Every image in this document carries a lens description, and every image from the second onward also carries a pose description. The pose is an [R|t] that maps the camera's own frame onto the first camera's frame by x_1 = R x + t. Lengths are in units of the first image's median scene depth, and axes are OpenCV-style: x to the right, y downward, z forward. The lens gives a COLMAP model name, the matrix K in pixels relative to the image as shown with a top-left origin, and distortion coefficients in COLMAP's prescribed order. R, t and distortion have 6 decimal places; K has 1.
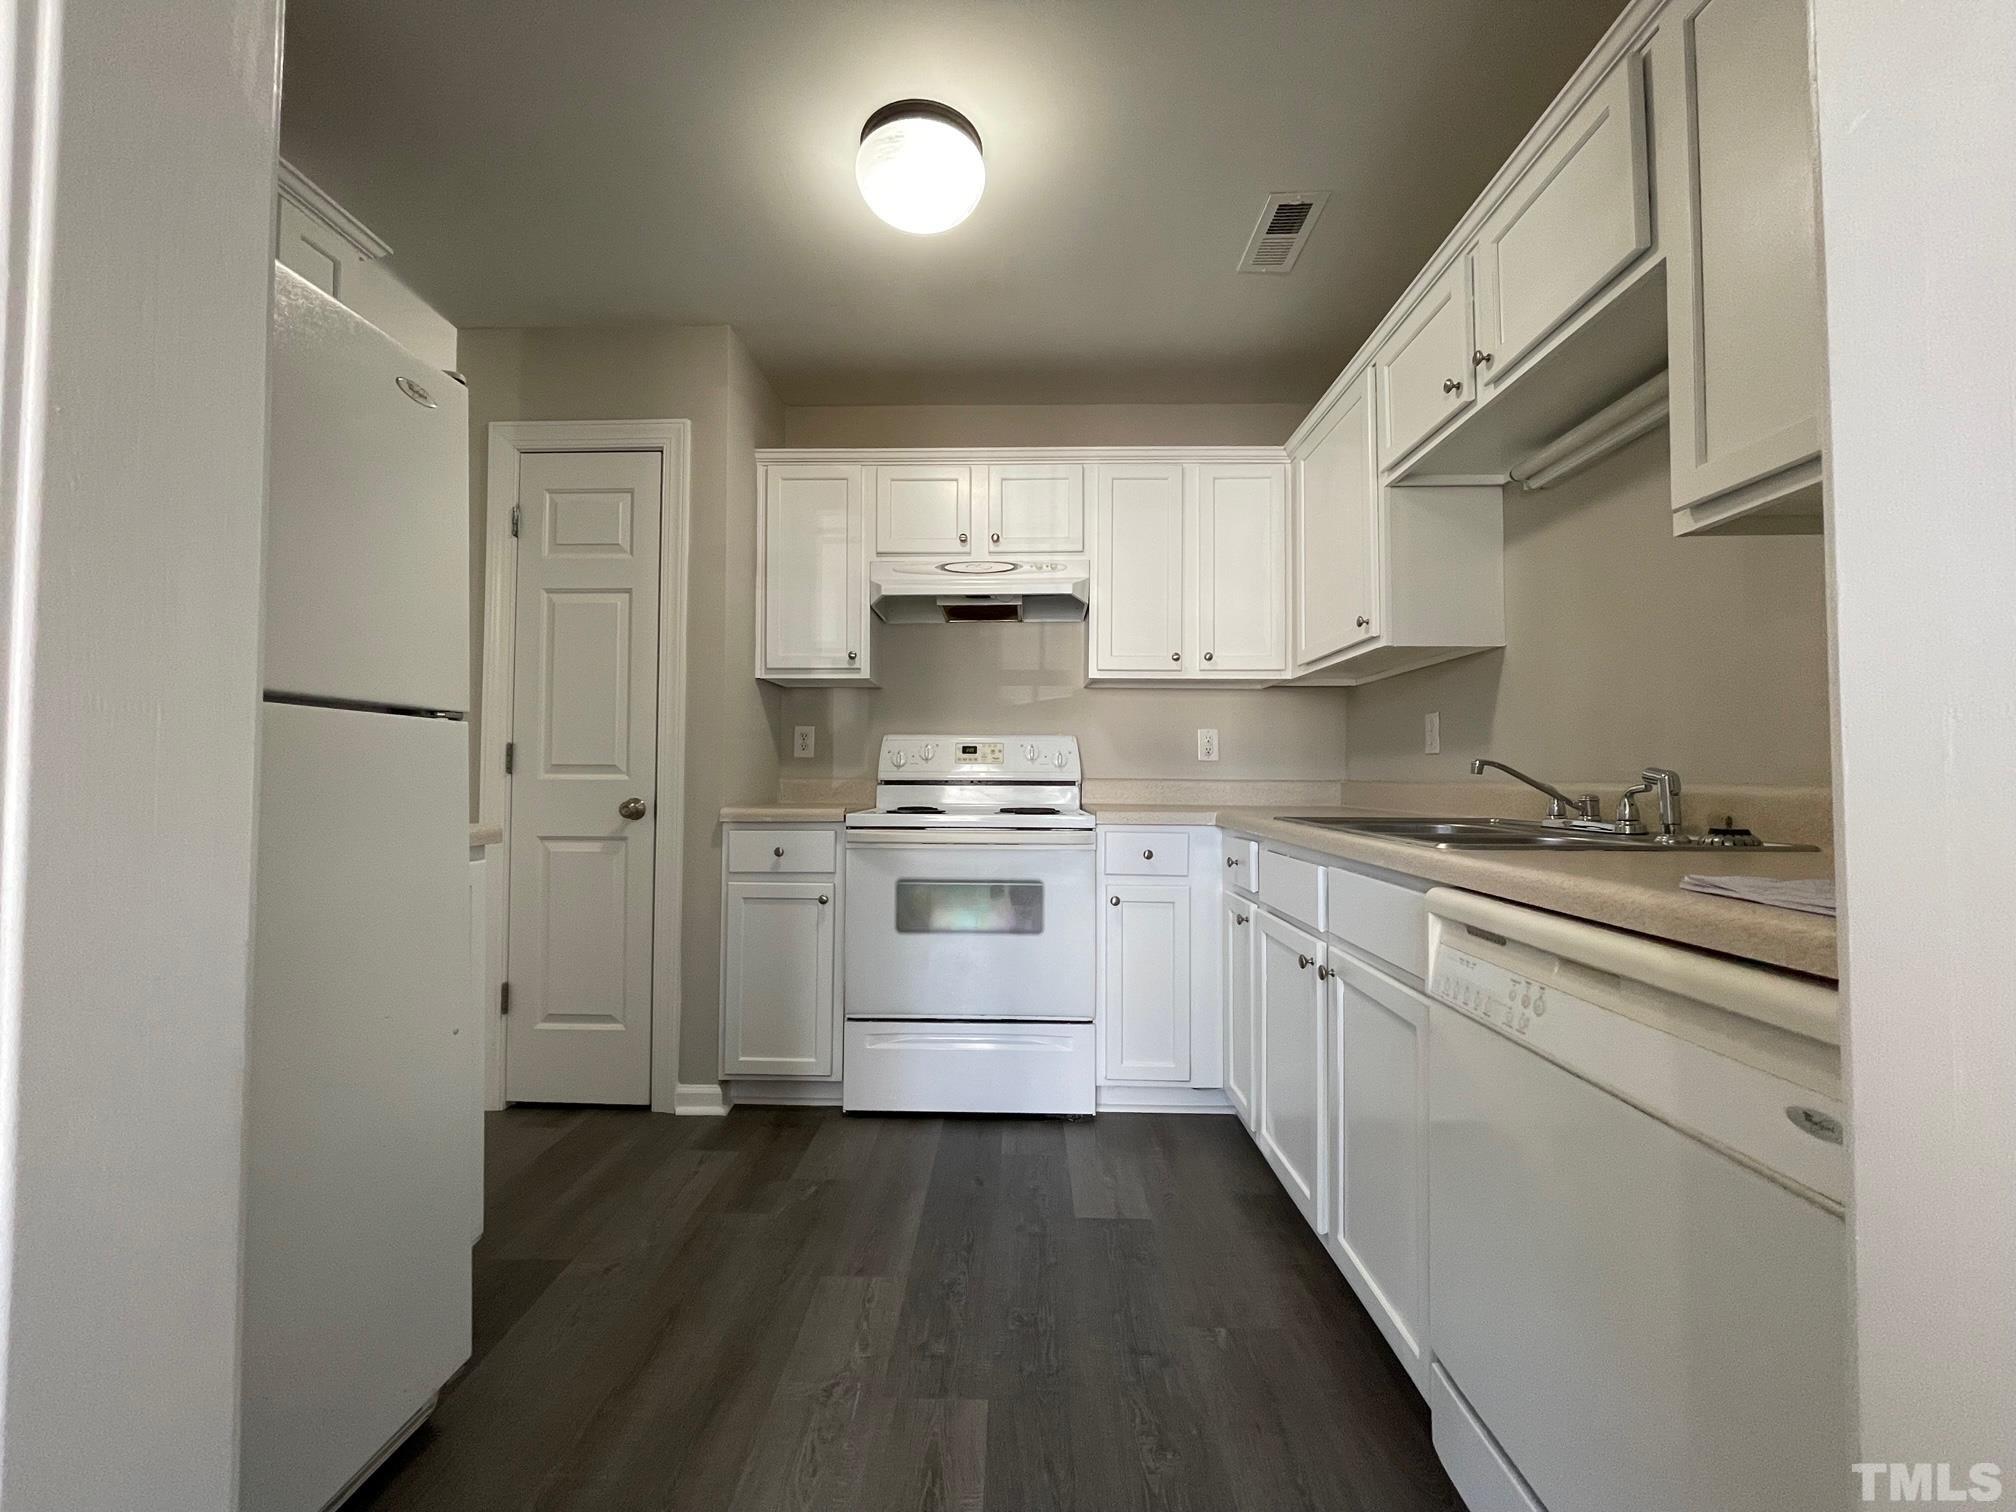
lens RADIAL K [[813.3, 0, 998.7], [0, 813.3, 758.7], [0, 0, 1]] dist [-0.001822, -0.000258]
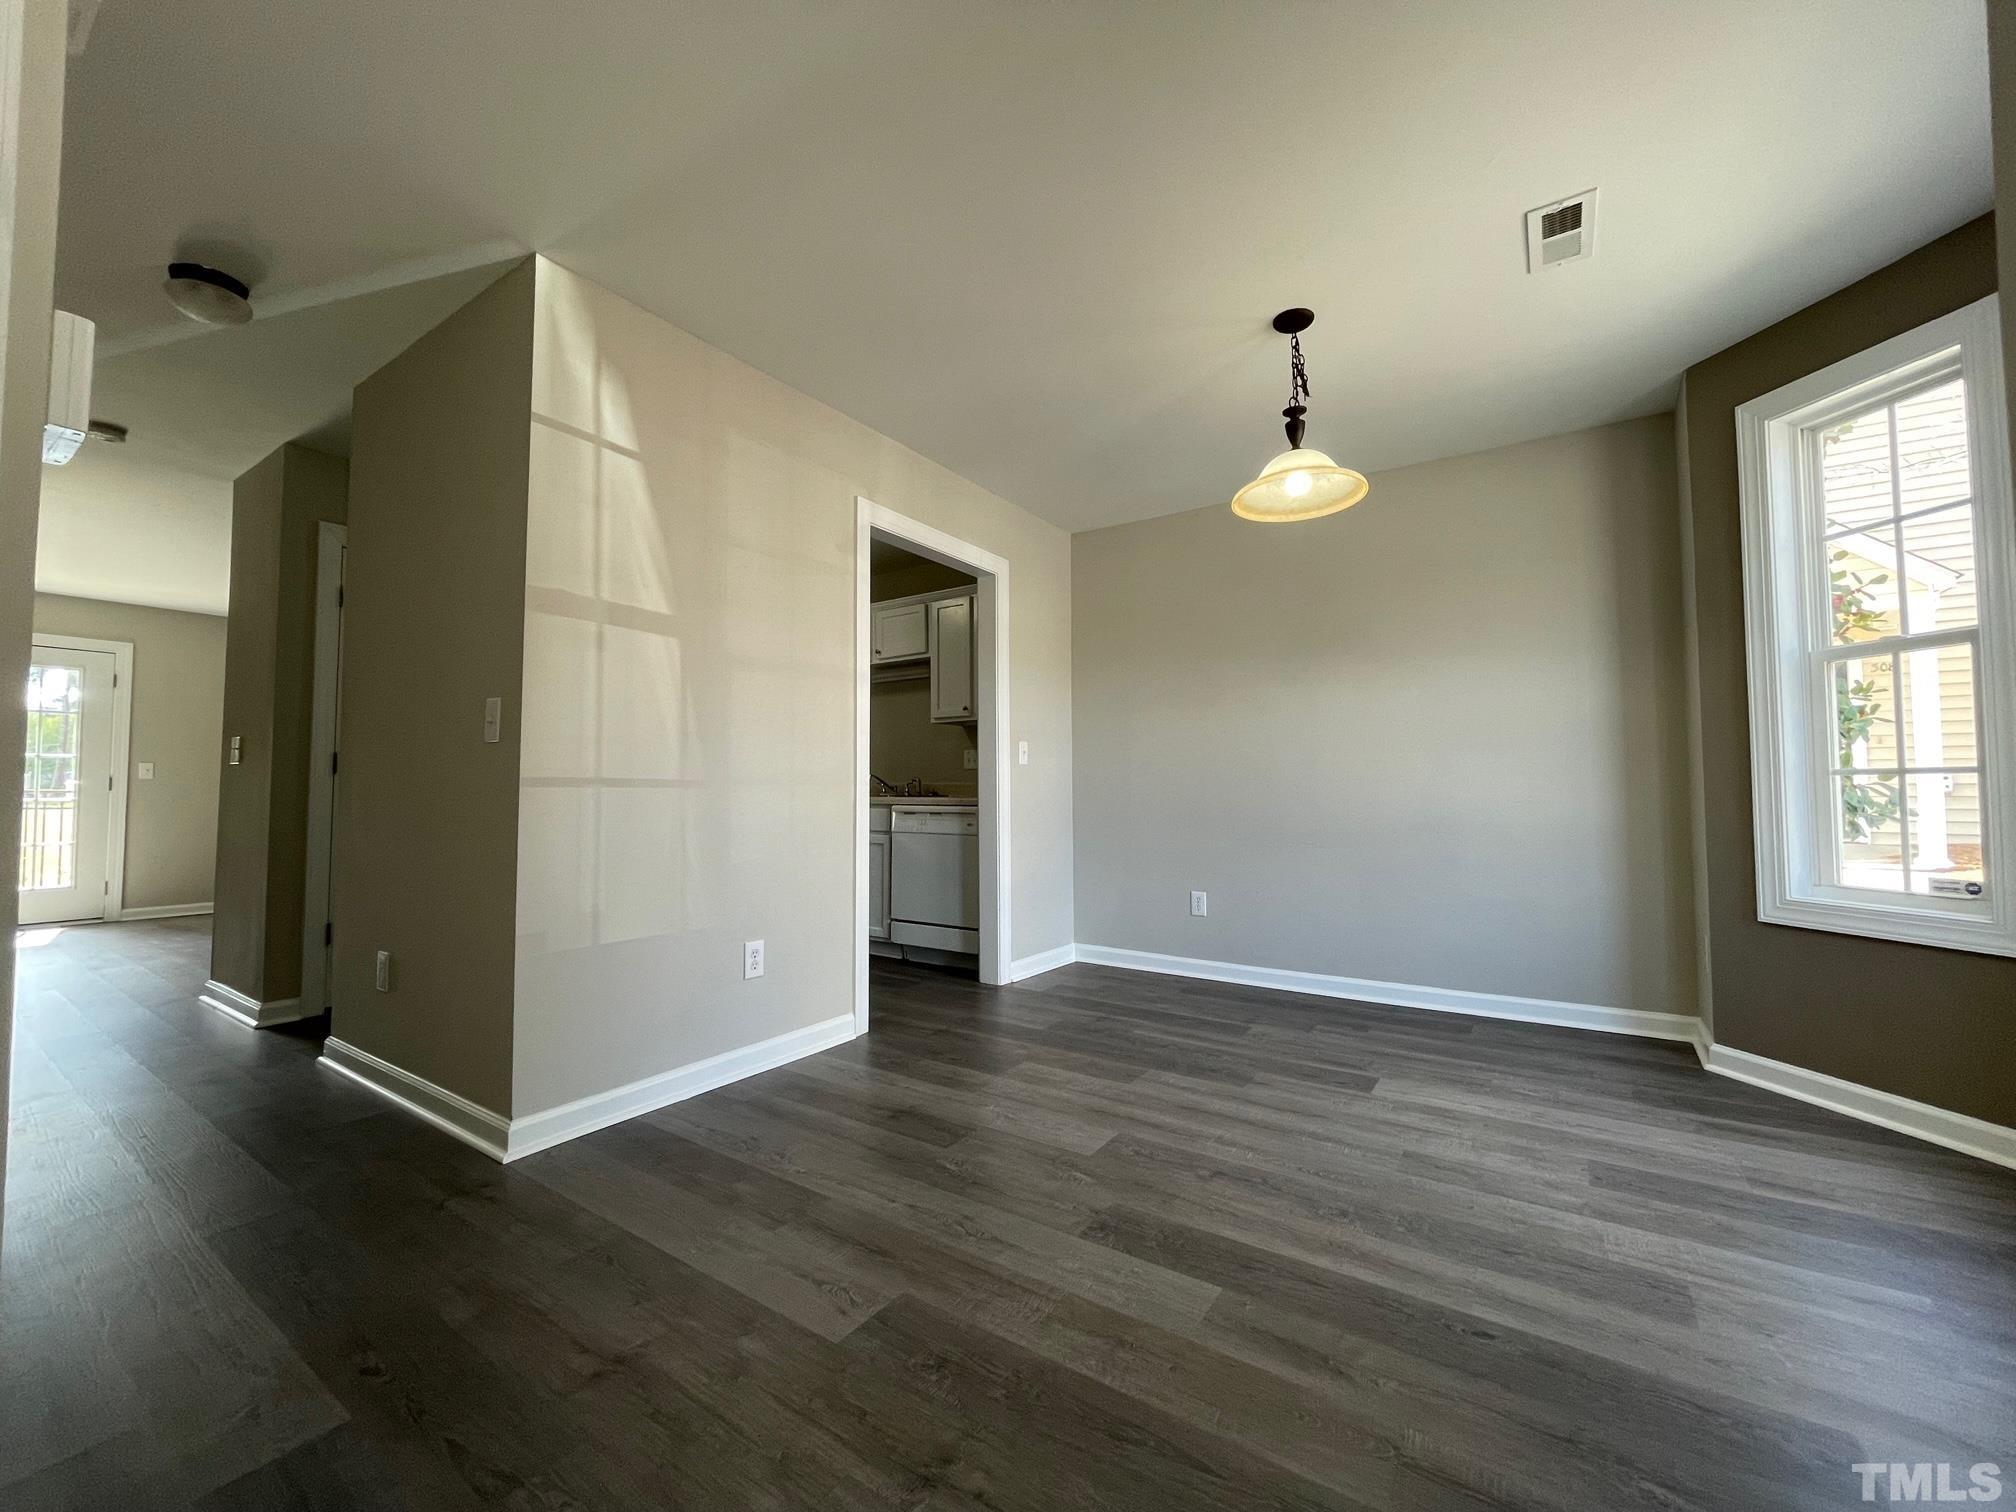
lens RADIAL K [[813.3, 0, 998.7], [0, 813.3, 758.7], [0, 0, 1]] dist [-0.001822, -0.000258]
pose [[0.545817, 0.031158, 0.837325, -2.004250], [-0.014097, 0.999508, -0.028004, 0.022862], [-0.837786, 0.003482, 0.545988, -1.285630]]
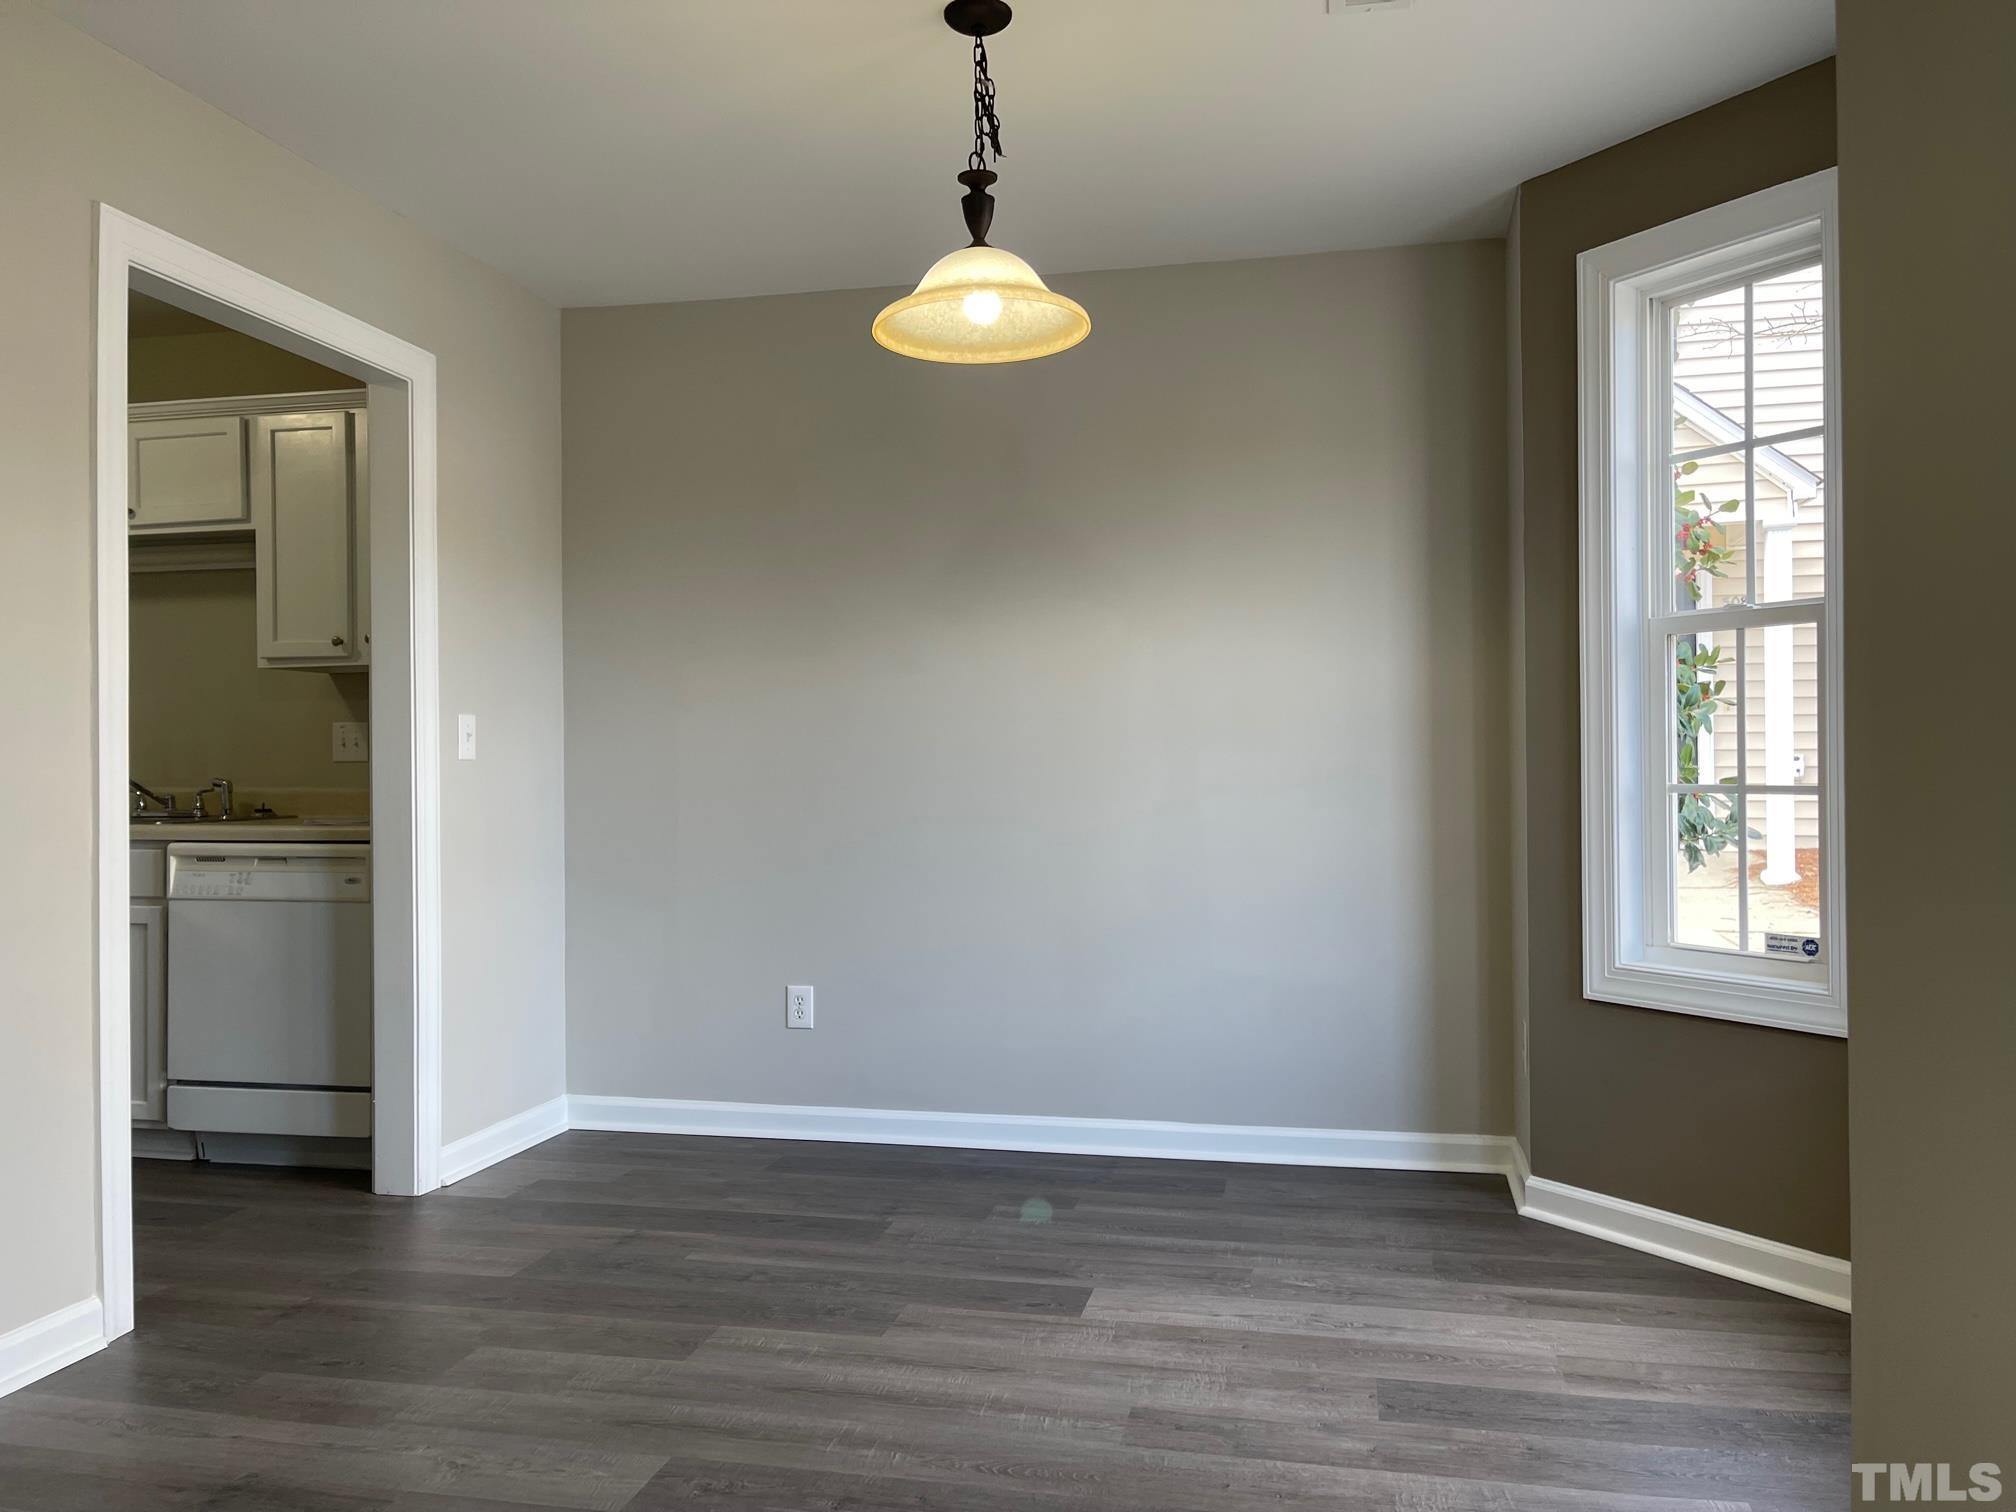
lens RADIAL K [[1520.7, 0, 1008.0], [0, 1520.7, 756.0], [0, 0, 1]] dist [0.081537, -0.109675]
pose [[0.187894, 0.001549, 0.982188, -2.097039], [-0.013837, 0.999904, 0.001071, -0.062095], [-0.982092, -0.013792, 0.187898, -1.274819]]
